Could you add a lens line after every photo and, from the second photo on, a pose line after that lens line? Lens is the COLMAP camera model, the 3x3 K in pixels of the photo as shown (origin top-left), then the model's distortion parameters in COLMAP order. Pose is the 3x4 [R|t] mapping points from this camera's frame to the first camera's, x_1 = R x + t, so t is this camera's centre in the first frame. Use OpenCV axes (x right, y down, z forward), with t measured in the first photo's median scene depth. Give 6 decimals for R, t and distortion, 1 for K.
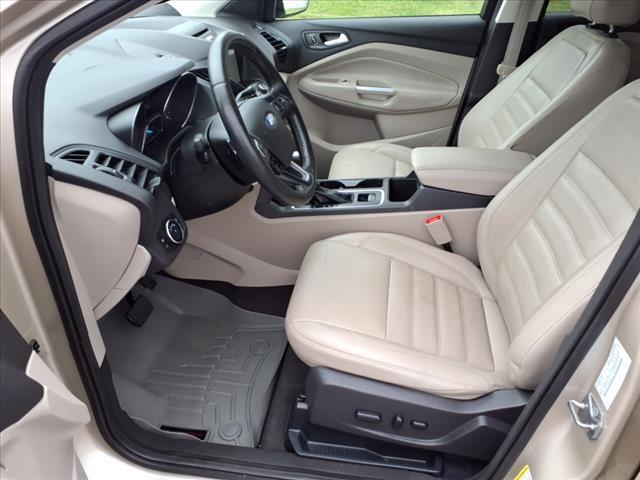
lens RADIAL K [[513.5, 0, 320.0], [0, 513.5, 240.0], [0, 0, 1]] dist [0.037283, -0.006005]
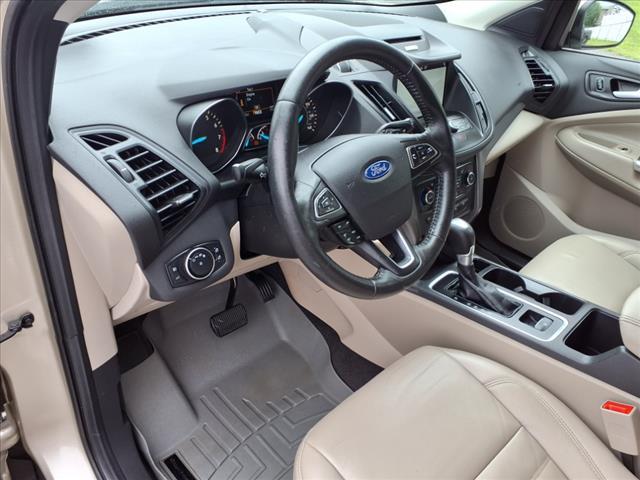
lens RADIAL K [[513.5, 0, 320.0], [0, 513.5, 240.0], [0, 0, 1]] dist [0.037283, -0.006005]
pose [[0.794443, 0.380972, -0.472991, 0.141066], [-0.390350, 0.916926, 0.082903, -0.120063], [0.465282, 0.118771, 0.877158, 0.252842]]
